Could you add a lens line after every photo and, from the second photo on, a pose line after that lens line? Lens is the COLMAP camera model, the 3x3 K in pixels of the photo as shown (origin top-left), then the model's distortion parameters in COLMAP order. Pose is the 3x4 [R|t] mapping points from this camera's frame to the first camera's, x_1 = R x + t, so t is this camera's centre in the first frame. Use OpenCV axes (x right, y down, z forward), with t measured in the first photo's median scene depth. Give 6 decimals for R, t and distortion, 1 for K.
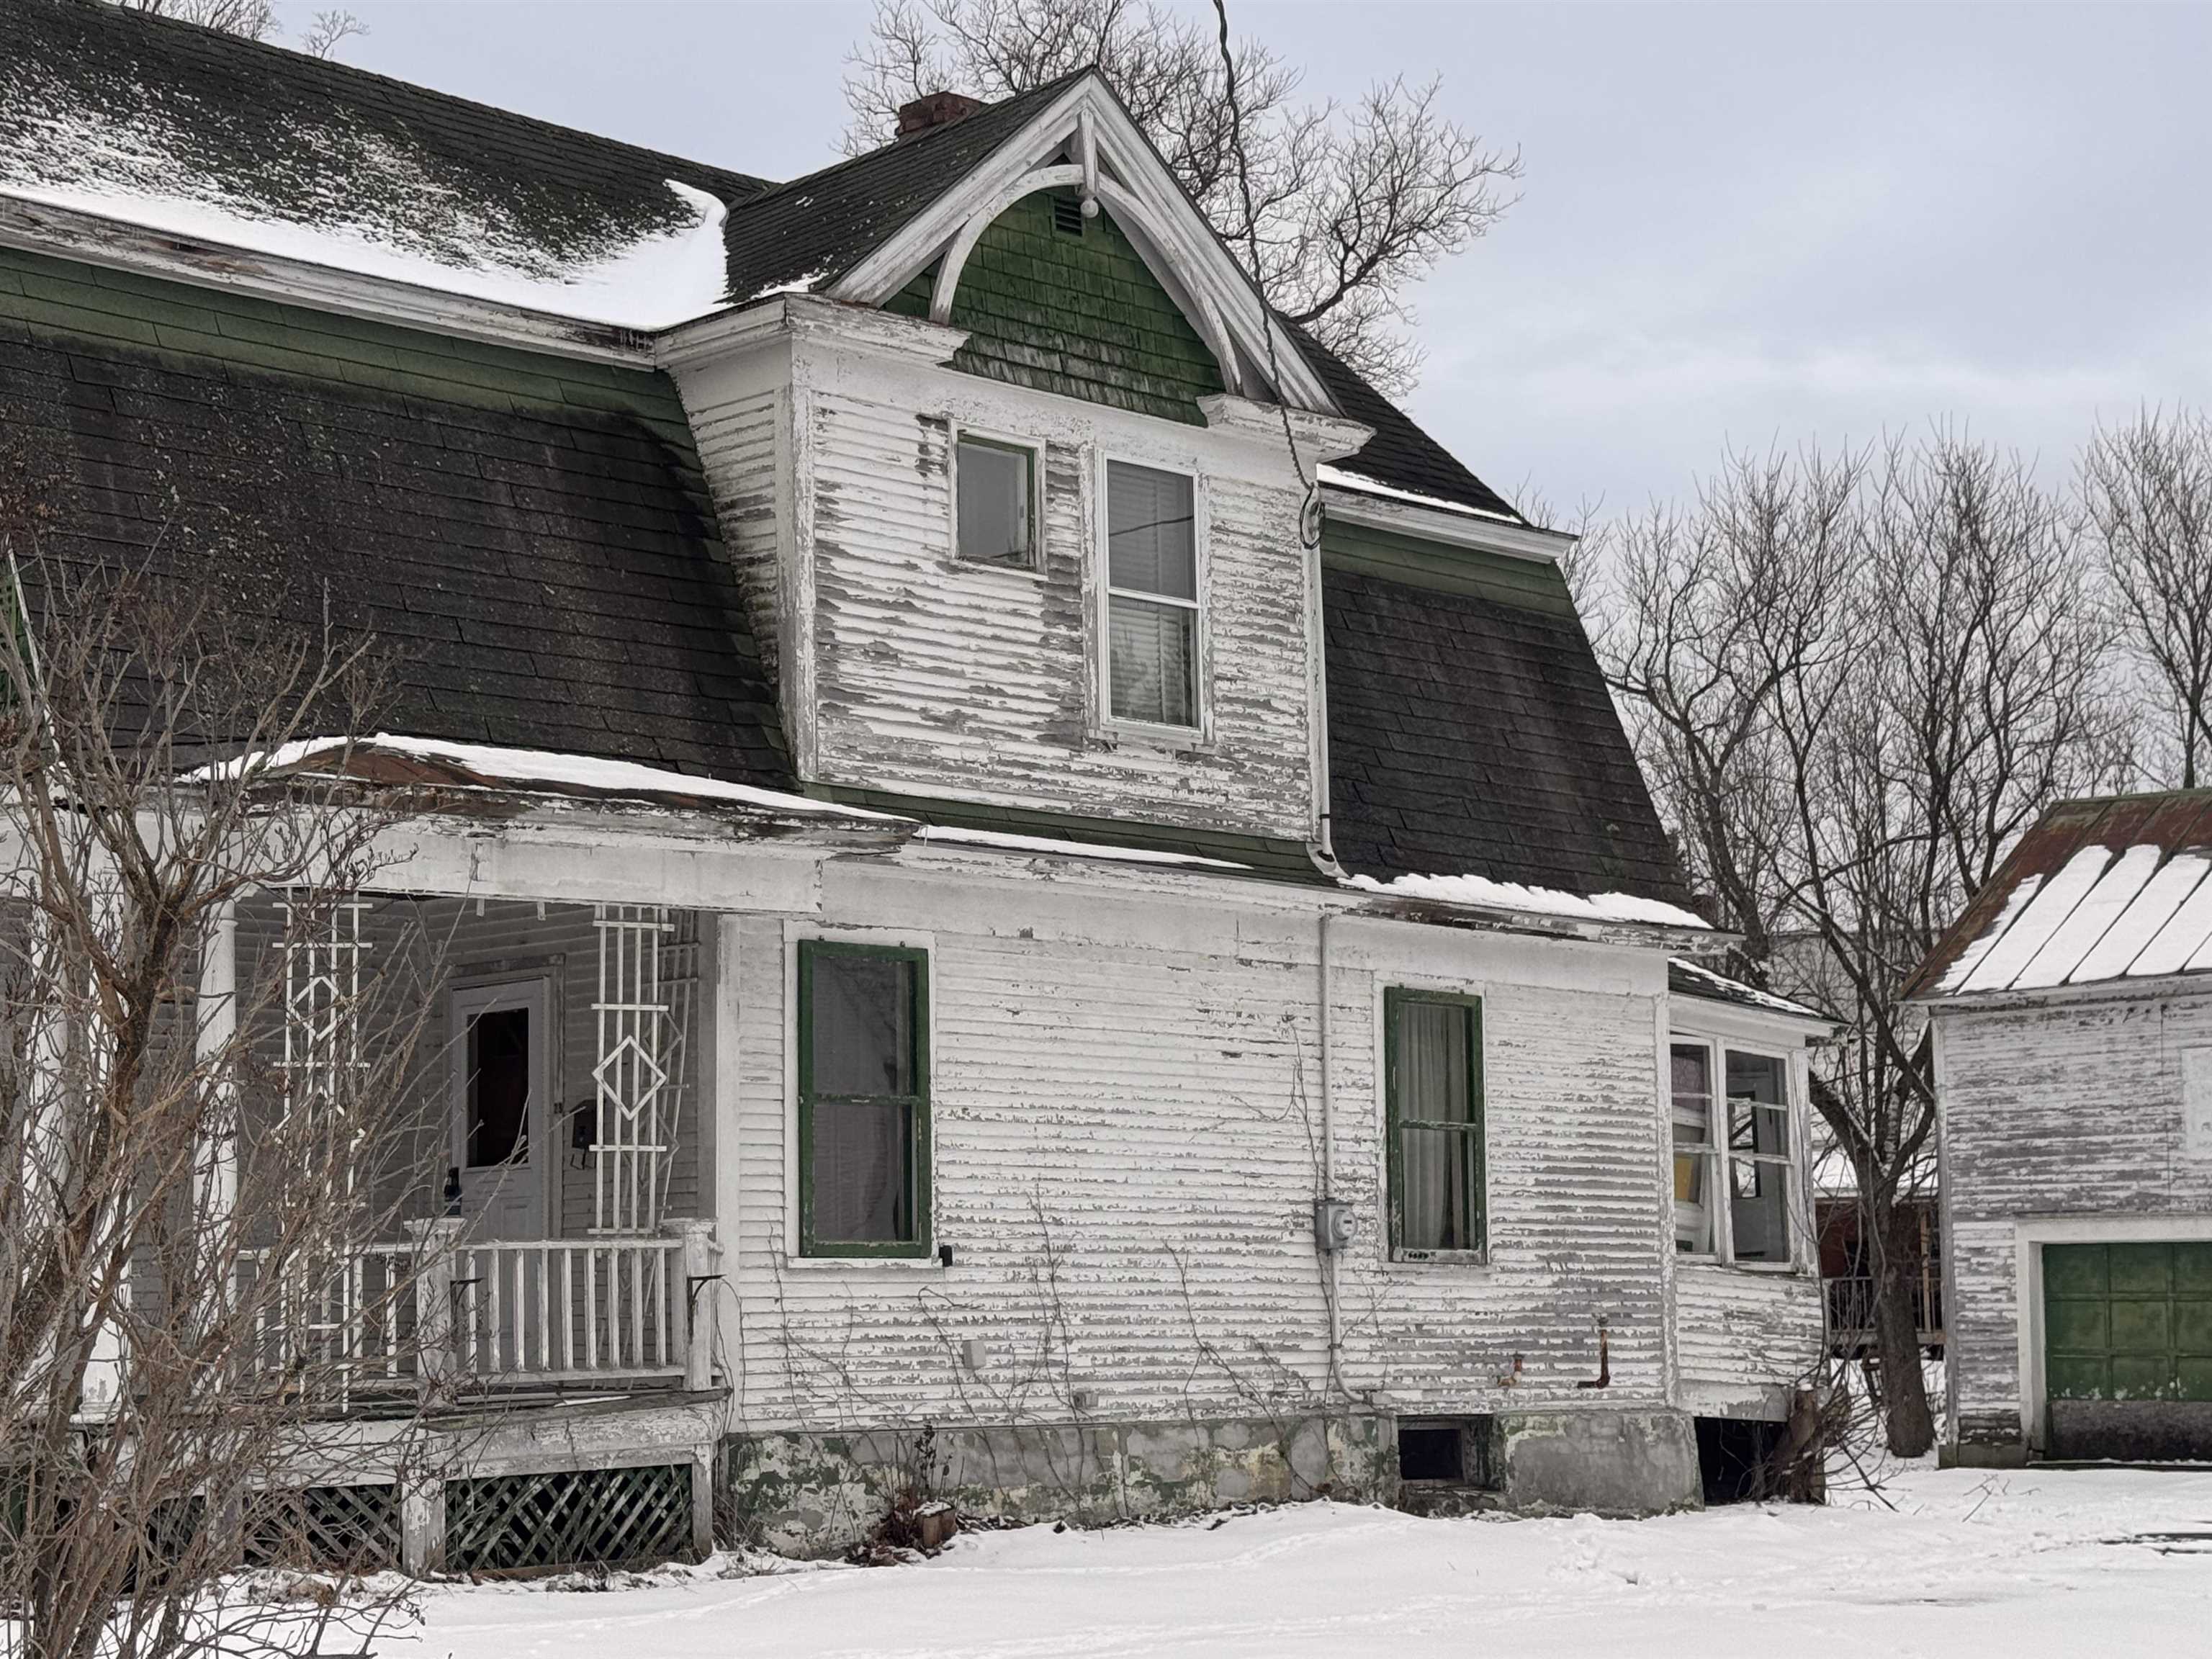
lens RADIAL K [[3930.2, 0, 1106.0], [0, 3930.2, 829.5], [0, 0, 1]] dist [0.114779, 0.237392]
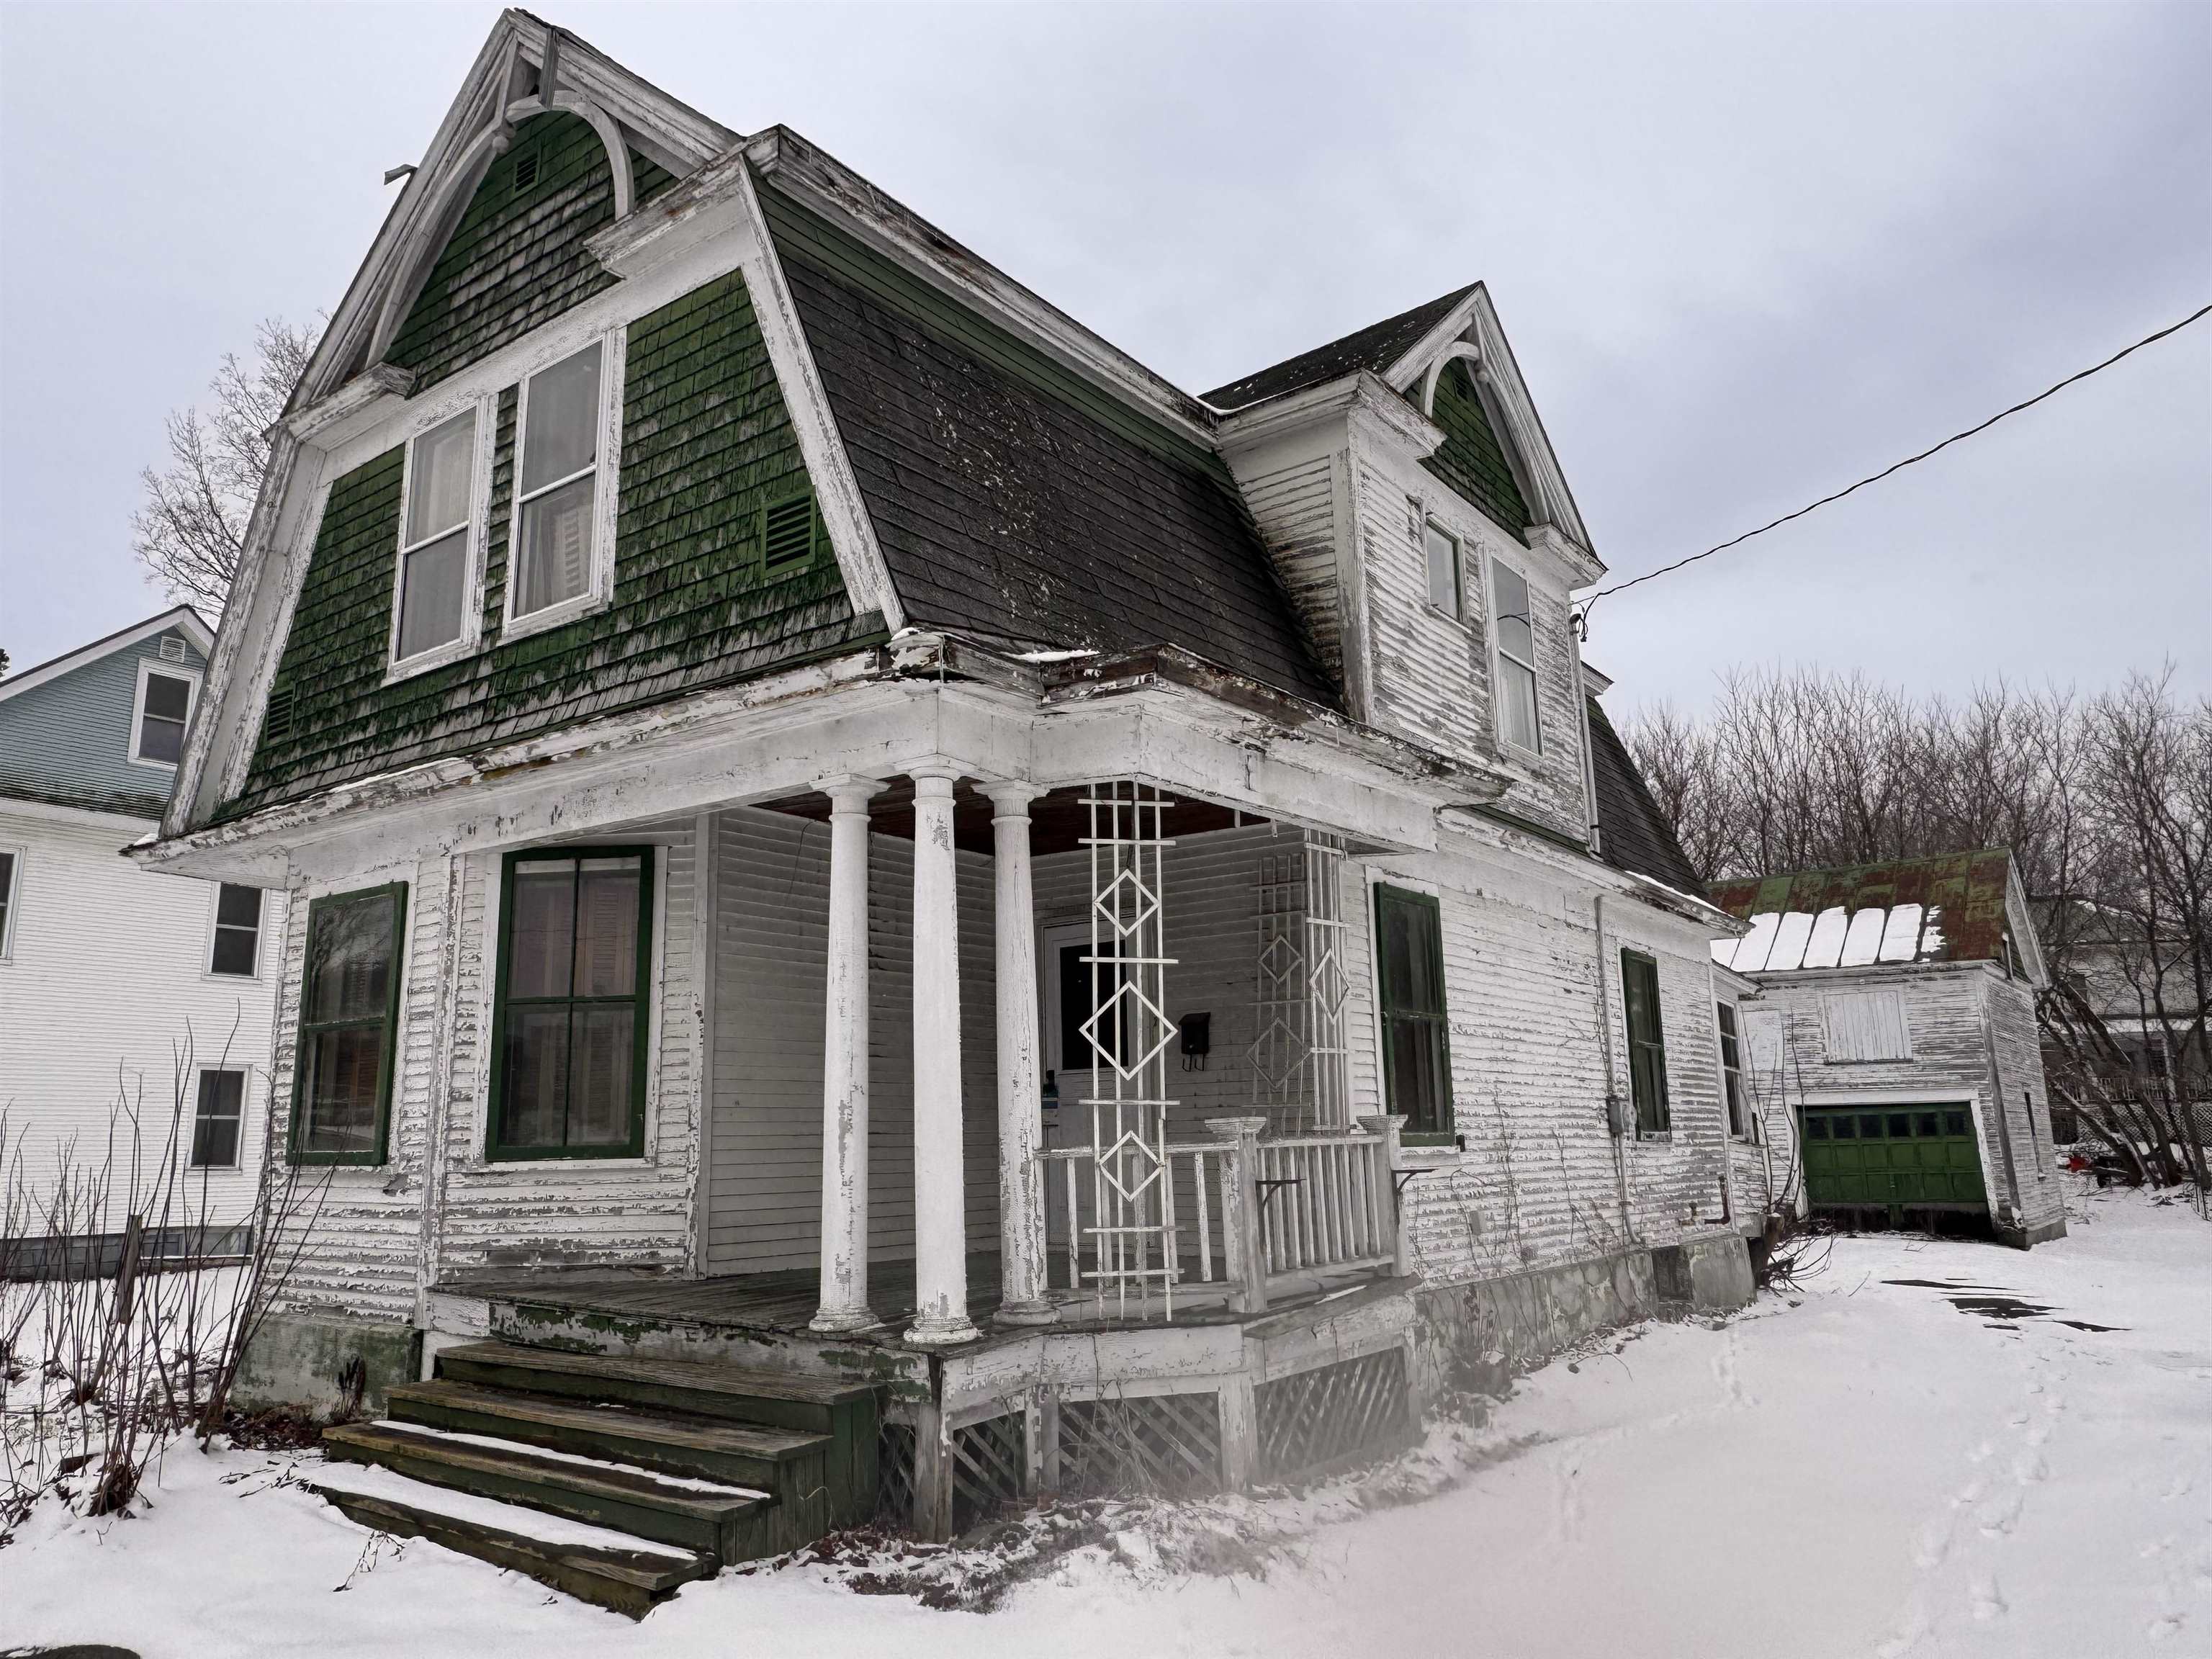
lens RADIAL K [[1535.5, 0, 1094.5], [0, 1535.5, 830.8], [0, 0, 1]] dist [-0.004374, -0.000490]
pose [[0.991519, 0.023753, 0.127776, -0.200001], [-0.014123, 0.997027, -0.075753, 0.043804], [-0.129195, 0.073306, 0.988906, 0.479533]]
